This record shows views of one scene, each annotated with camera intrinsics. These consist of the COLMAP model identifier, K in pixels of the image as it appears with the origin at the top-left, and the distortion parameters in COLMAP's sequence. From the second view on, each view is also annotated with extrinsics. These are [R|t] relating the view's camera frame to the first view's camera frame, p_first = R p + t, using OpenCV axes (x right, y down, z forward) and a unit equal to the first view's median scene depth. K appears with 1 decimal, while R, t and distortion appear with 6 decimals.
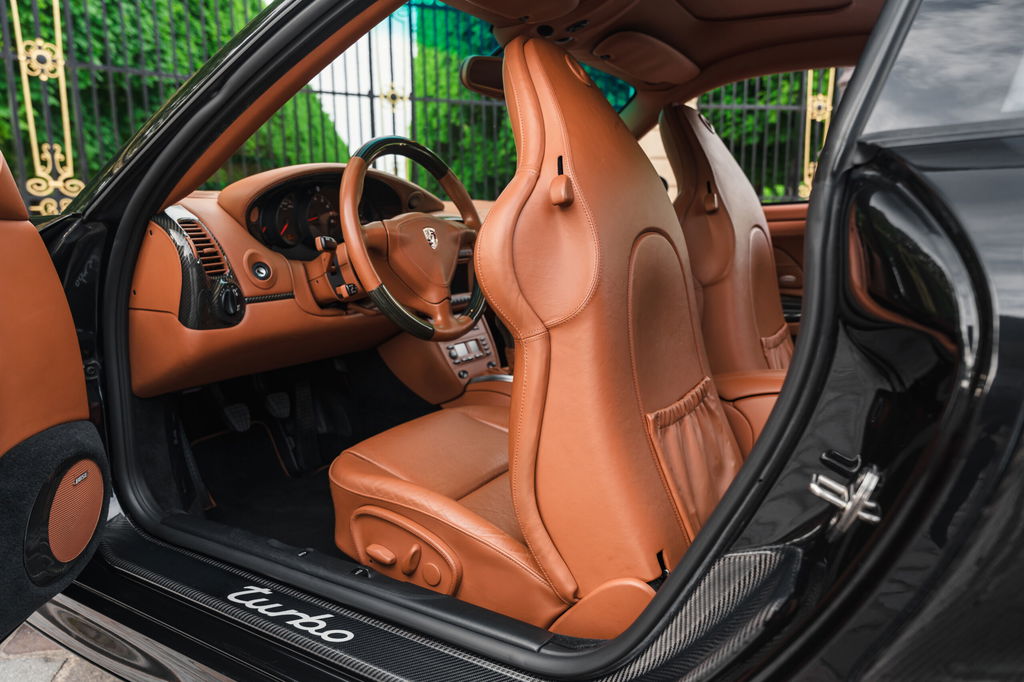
lens RADIAL K [[684.0, 0, 509.7], [0, 684.0, 337.8], [0, 0, 1]] dist [-0.007601, -0.000390]
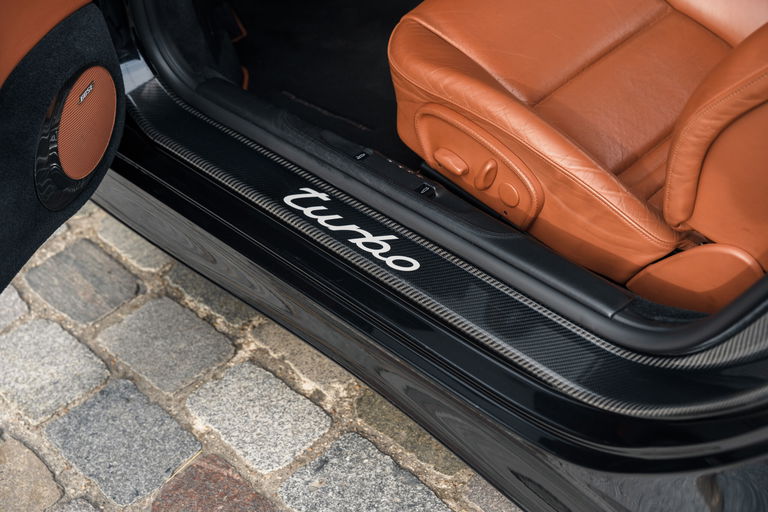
lens RADIAL K [[1171.5, 0, 385.1], [0, 1171.5, 255.4], [0, 0, 1]] dist [-0.037059, 0.000000]
pose [[0.968674, 0.106671, -0.224259, 0.073047], [0.030869, 0.844323, 0.534945, -0.382724], [0.246410, -0.525110, 0.814581, -0.270146]]
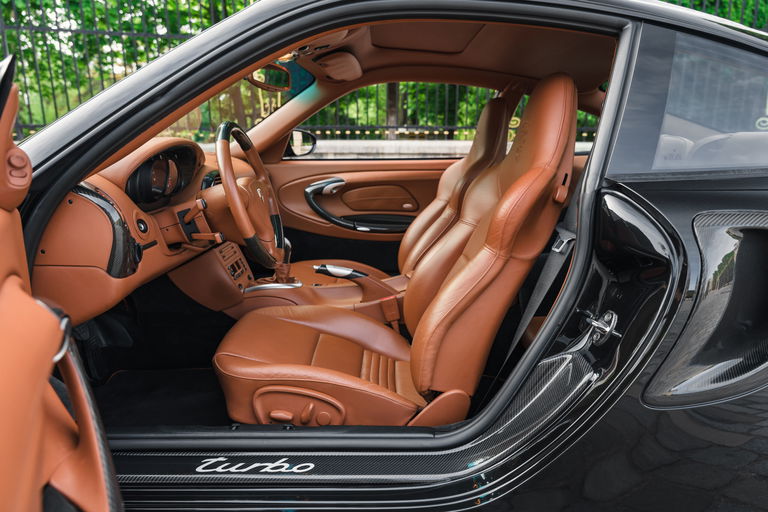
lens RADIAL K [[513.0, 0, 384.8], [0, 513.0, 260.5], [0, 0, 1]] dist [-0.007601, -0.000390]
pose [[0.838448, -0.071123, 0.540321, -0.619609], [0.051611, 0.997354, 0.051193, -0.076238], [-0.542532, -0.015036, 0.839900, -0.067952]]
